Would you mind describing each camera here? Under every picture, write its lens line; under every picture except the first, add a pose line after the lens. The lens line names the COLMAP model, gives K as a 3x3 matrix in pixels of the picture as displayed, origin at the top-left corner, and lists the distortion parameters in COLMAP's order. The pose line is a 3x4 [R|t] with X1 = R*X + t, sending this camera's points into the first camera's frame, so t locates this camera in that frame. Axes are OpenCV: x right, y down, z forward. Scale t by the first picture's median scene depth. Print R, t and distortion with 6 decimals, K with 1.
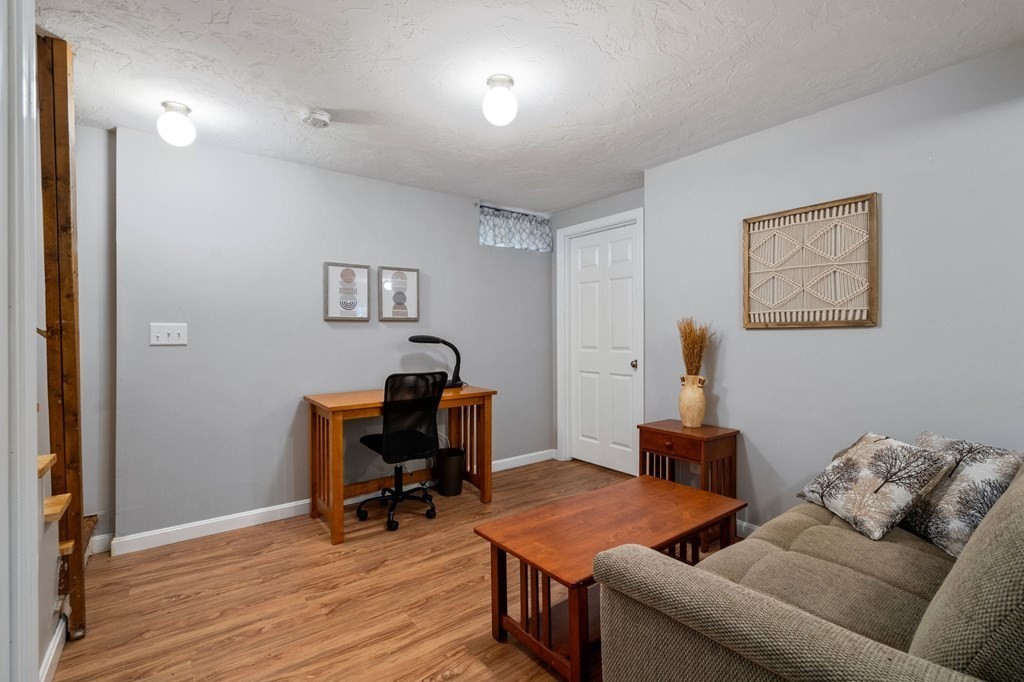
lens RADIAL K [[468.9, 0, 507.8], [0, 468.9, 331.7], [0, 0, 1]] dist [-0.000849, -0.000175]
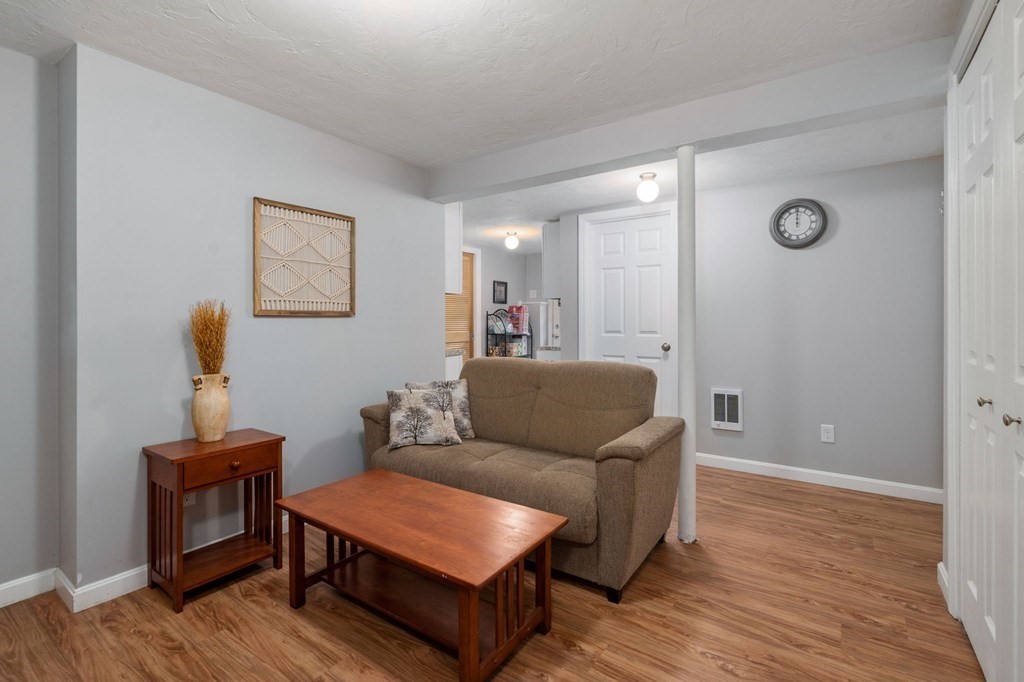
lens RADIAL K [[468.9, 0, 507.8], [0, 468.9, 331.7], [0, 0, 1]] dist [-0.000849, -0.000175]
pose [[-0.283318, -0.021113, 0.958794, -0.622341], [-0.008601, 0.999773, 0.019474, 0.003241], [-0.958987, -0.002729, -0.283435, 0.931198]]
